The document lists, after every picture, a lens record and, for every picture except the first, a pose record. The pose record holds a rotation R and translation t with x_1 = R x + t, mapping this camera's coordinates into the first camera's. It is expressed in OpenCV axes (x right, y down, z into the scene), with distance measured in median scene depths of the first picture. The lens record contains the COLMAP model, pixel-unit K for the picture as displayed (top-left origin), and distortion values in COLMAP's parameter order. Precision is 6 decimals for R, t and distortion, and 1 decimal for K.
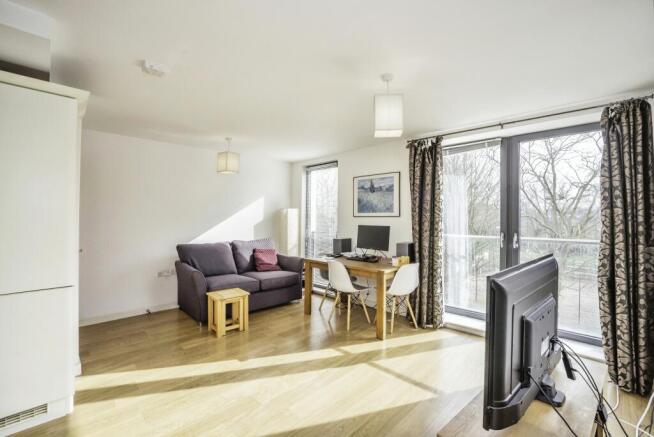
lens RADIAL K [[288.3, 0, 325.8], [0, 288.3, 224.5], [0, 0, 1]] dist [-0.037707, 0.000096]
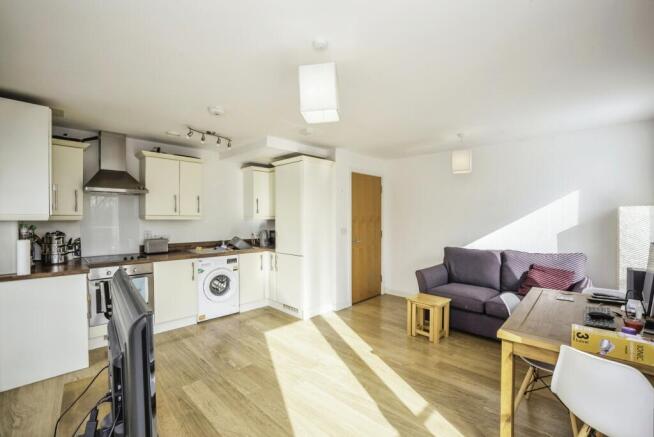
lens RADIAL K [[288.3, 0, 325.8], [0, 288.3, 224.5], [0, 0, 1]] dist [-0.037707, 0.000096]
pose [[-0.010066, 0.010521, -0.999894, 0.630594], [-0.019108, 0.999760, 0.010712, -0.017898], [0.999767, 0.019213, -0.009863, 0.640963]]
